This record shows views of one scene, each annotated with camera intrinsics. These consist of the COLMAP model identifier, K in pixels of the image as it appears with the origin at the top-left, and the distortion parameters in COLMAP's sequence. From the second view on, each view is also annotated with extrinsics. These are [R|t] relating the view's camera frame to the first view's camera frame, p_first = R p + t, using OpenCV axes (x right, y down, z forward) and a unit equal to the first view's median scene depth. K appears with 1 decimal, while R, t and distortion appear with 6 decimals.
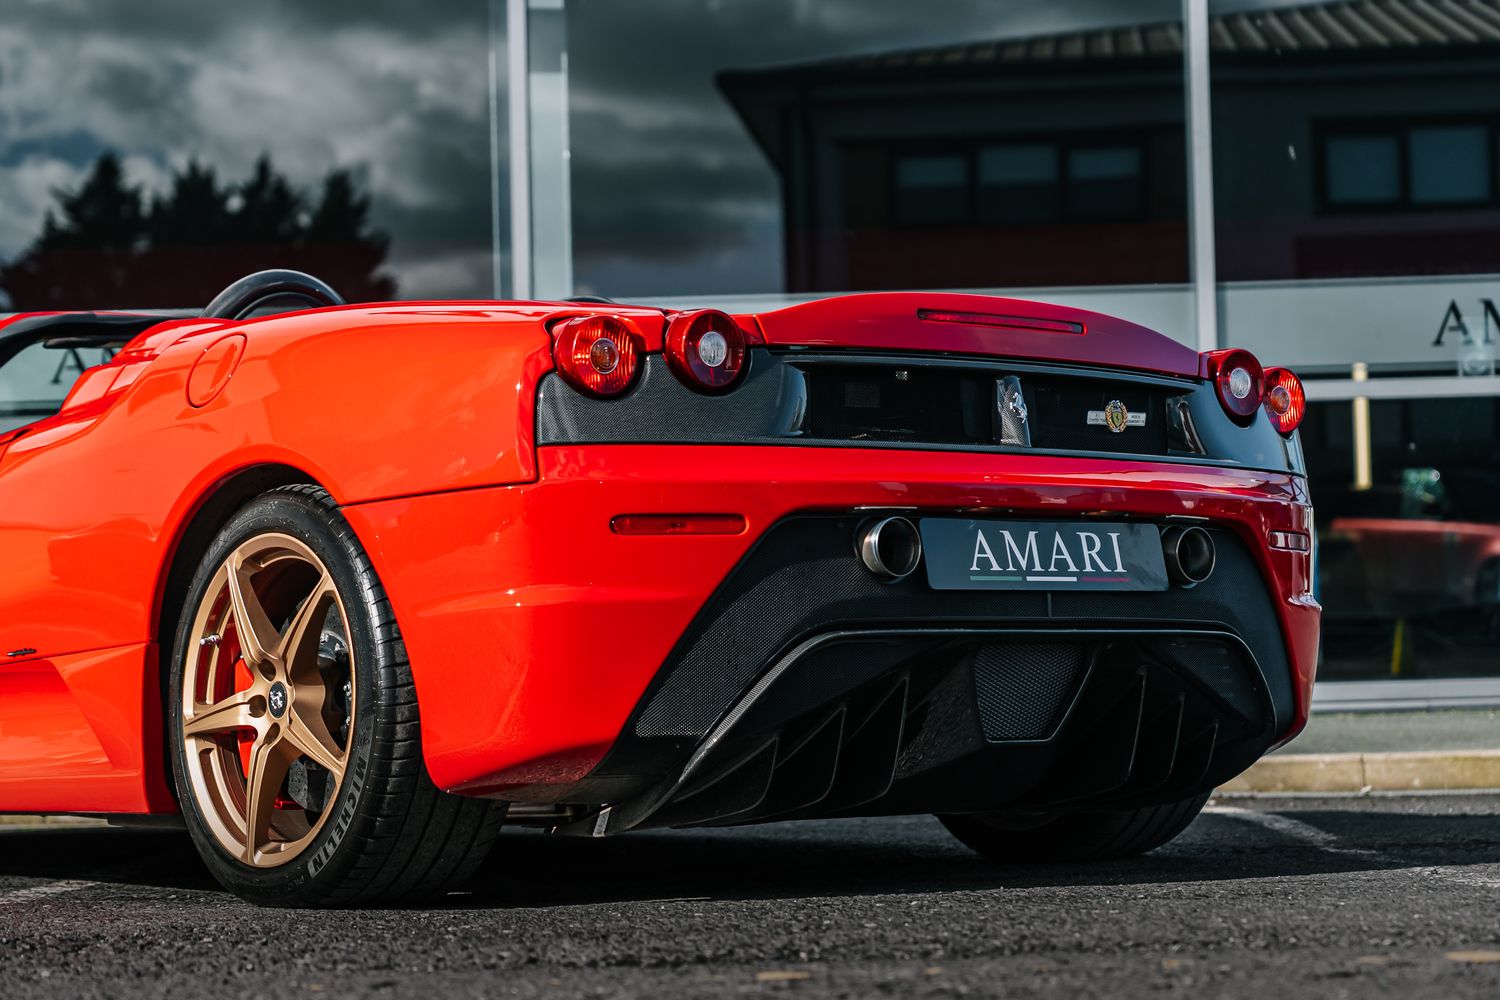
lens RADIAL K [[3174.3, 0, 750.0], [0, 3174.3, 500.0], [0, 0, 1]] dist [0.008697, 0.089310]
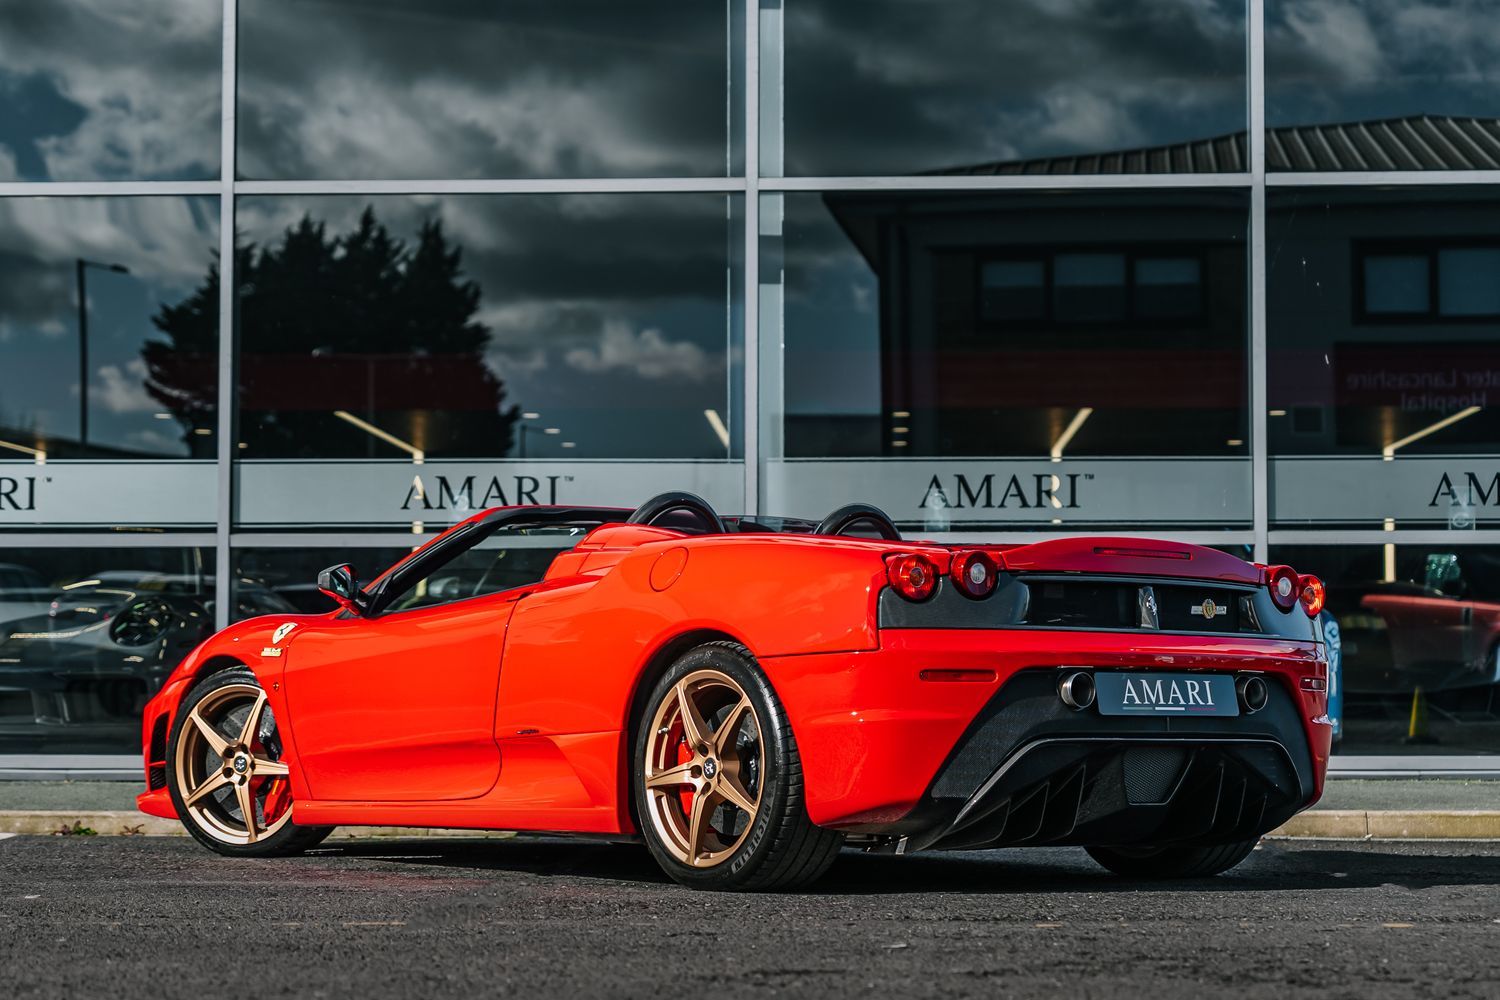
lens RADIAL K [[3004.8, 0, 716.6], [0, 3004.8, 519.3], [0, 0, 1]] dist [0.013912, 0.052674]
pose [[0.999199, 0.023153, -0.032629, -0.095139], [-0.023385, 0.999704, -0.006749, -0.058870], [0.032463, 0.007507, 0.999445, -0.600541]]
